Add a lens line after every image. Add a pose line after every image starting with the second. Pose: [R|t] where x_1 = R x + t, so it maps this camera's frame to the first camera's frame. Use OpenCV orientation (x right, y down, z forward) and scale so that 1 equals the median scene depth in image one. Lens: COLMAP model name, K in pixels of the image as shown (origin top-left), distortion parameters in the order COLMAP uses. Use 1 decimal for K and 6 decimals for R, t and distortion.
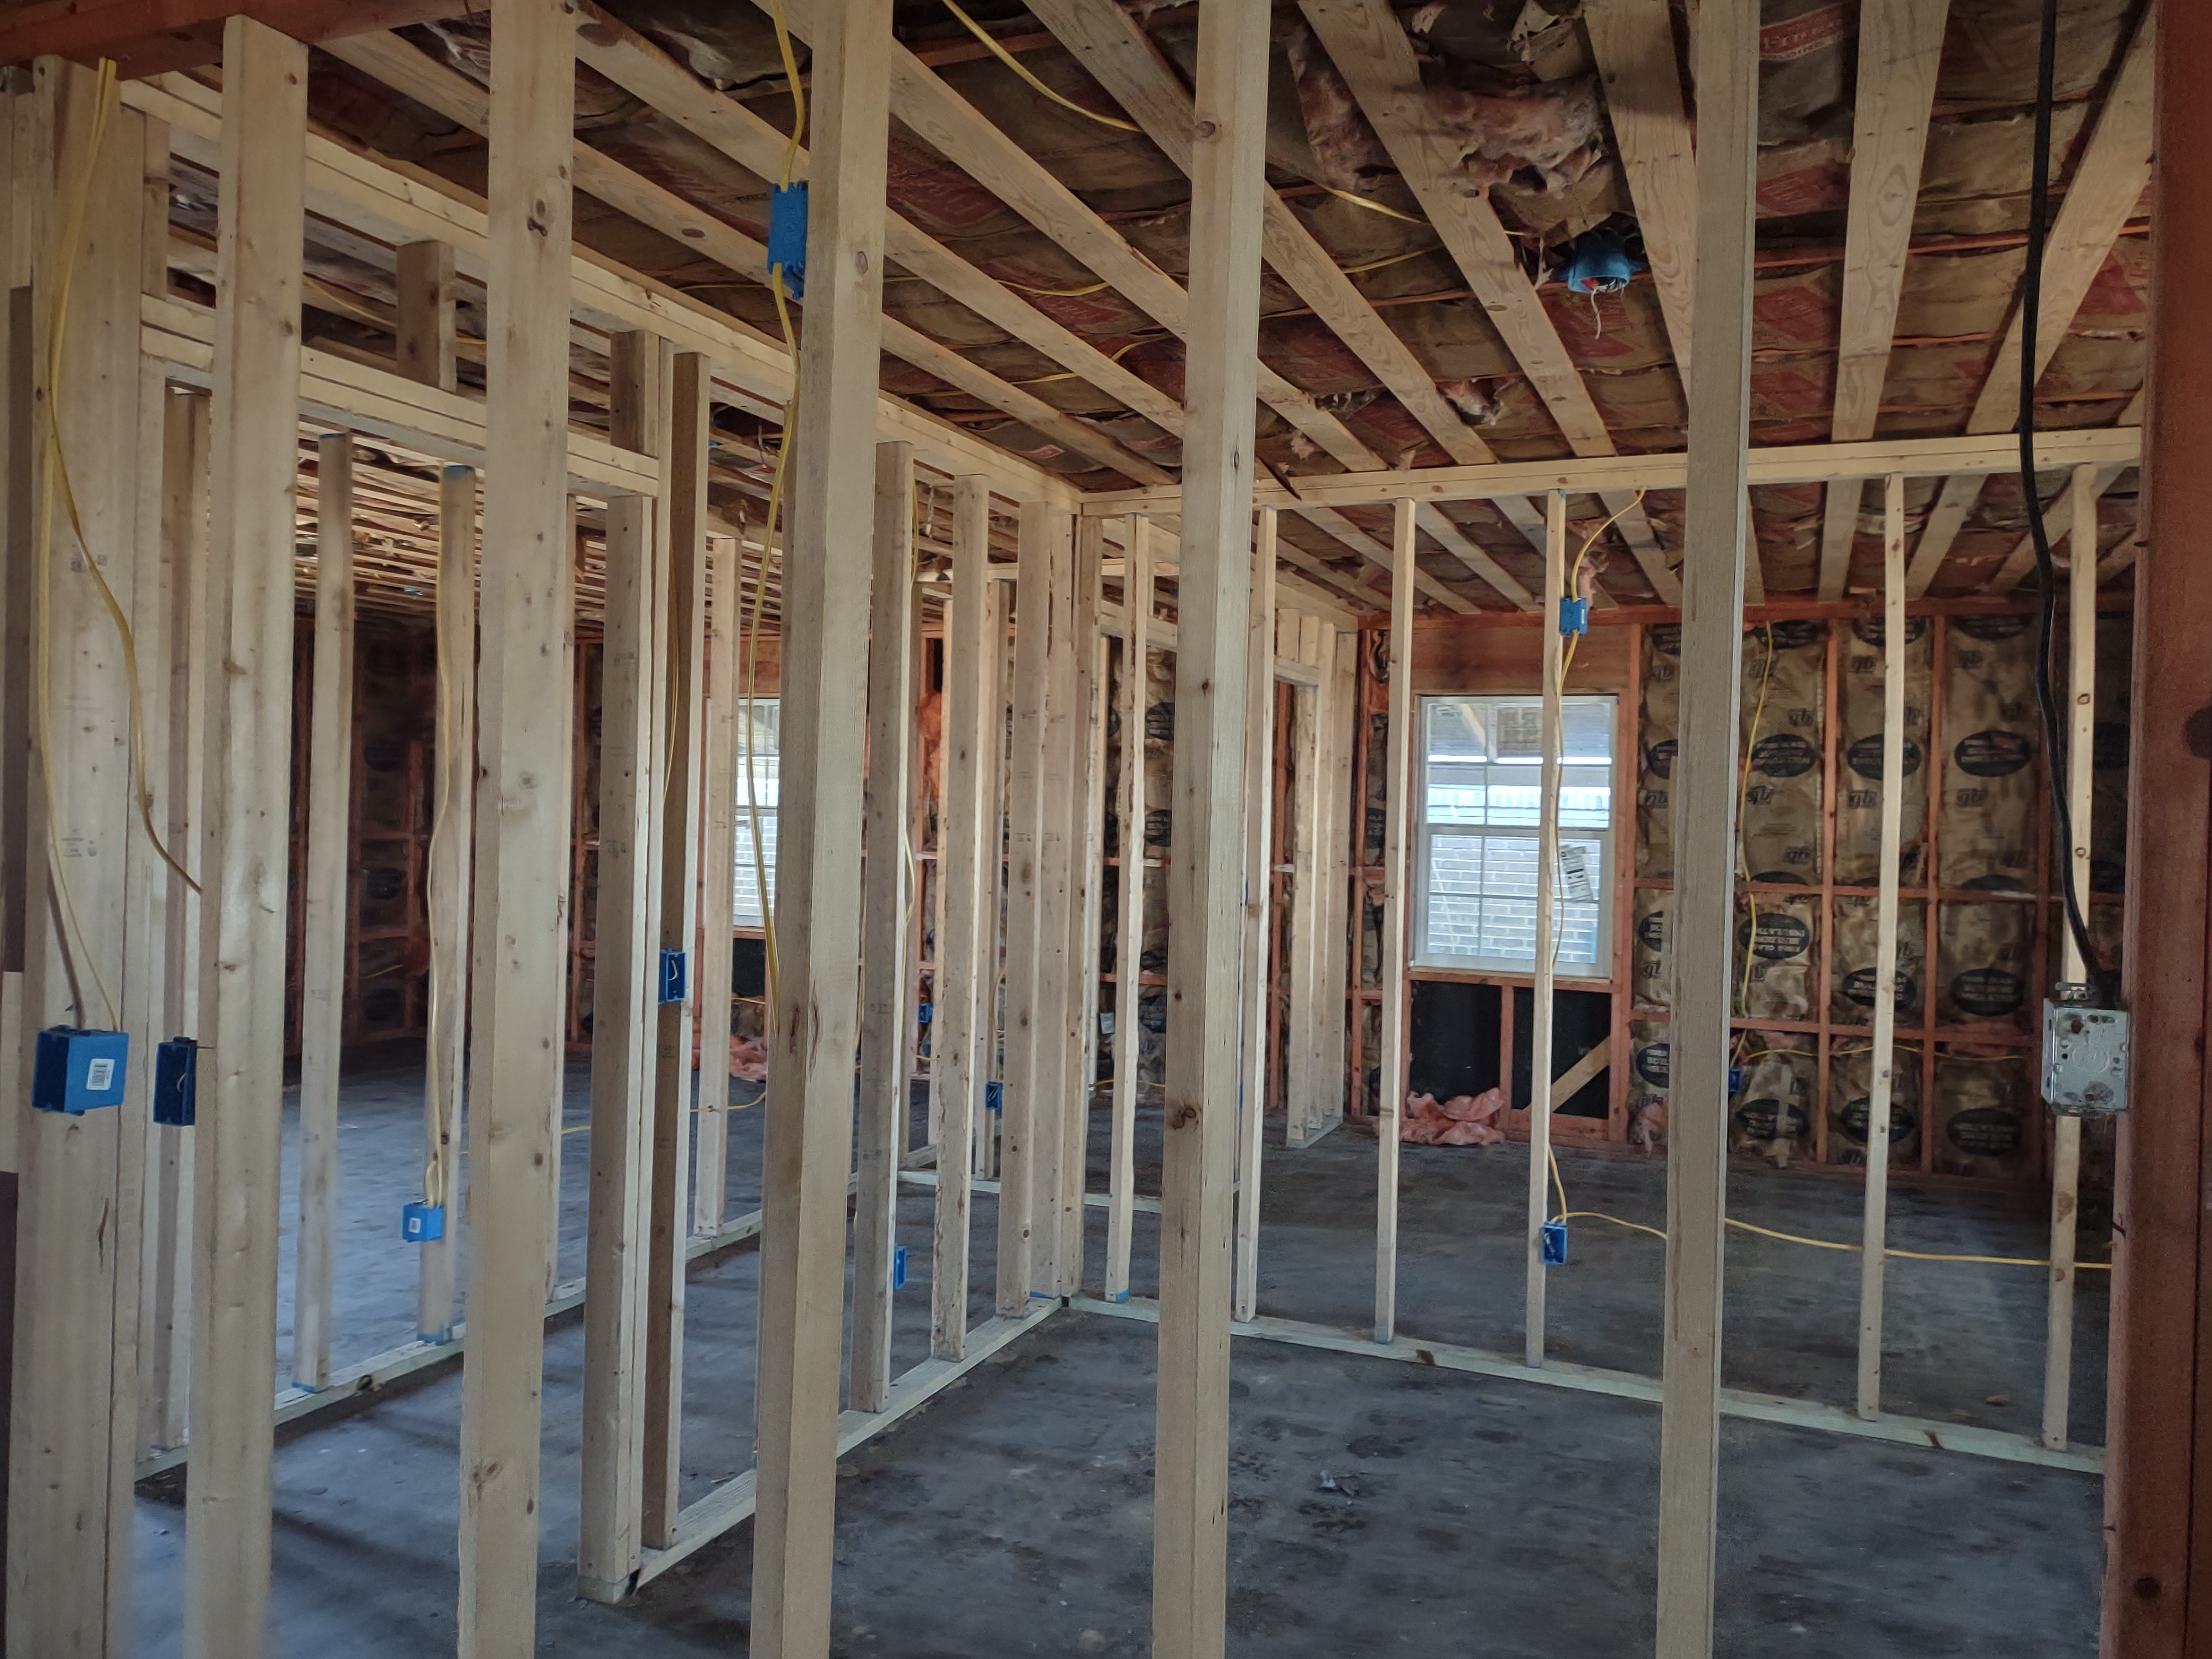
lens RADIAL K [[1662.9, 0, 1105.8], [0, 1662.9, 806.0], [0, 0, 1]] dist [0.067256, -0.057620]
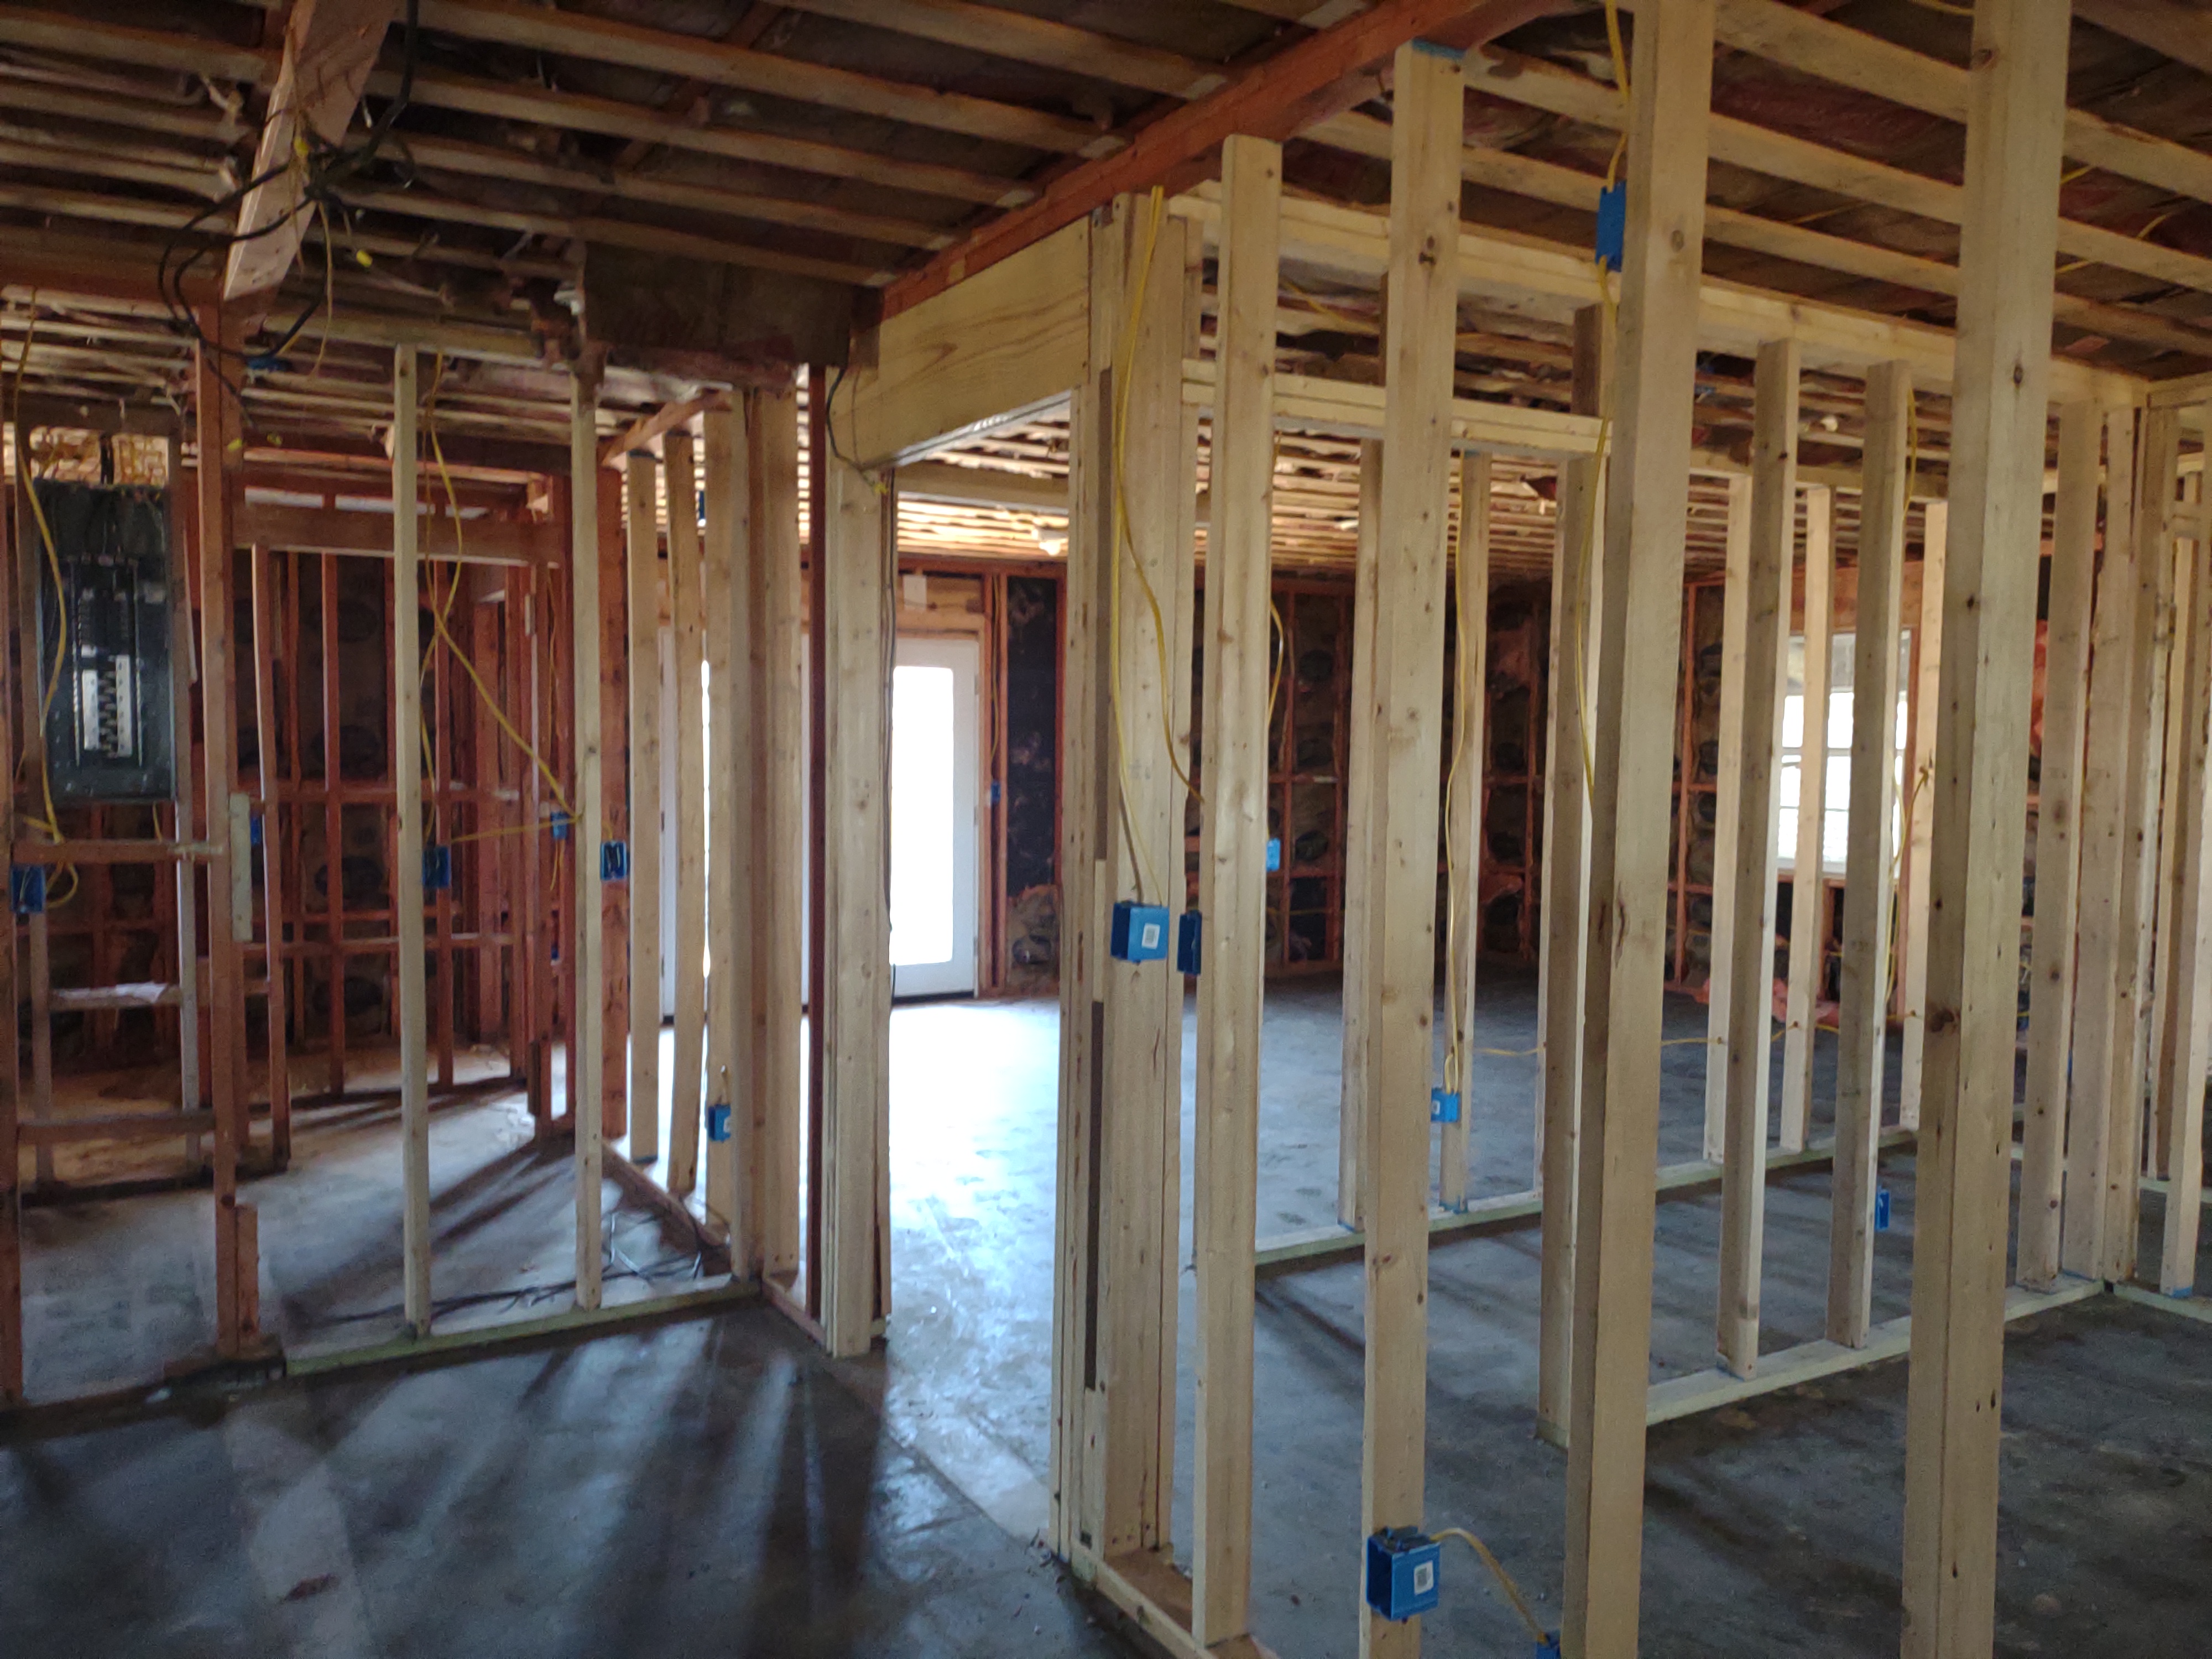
lens RADIAL K [[1631.8, 0, 1107.5], [0, 1631.8, 790.2], [0, 0, 1]] dist [0.088569, -0.115338]
pose [[0.808354, 0.004909, -0.588676, 0.098177], [0.008689, 0.999757, 0.020268, 0.007328], [0.588633, -0.021498, 0.808115, -0.058415]]
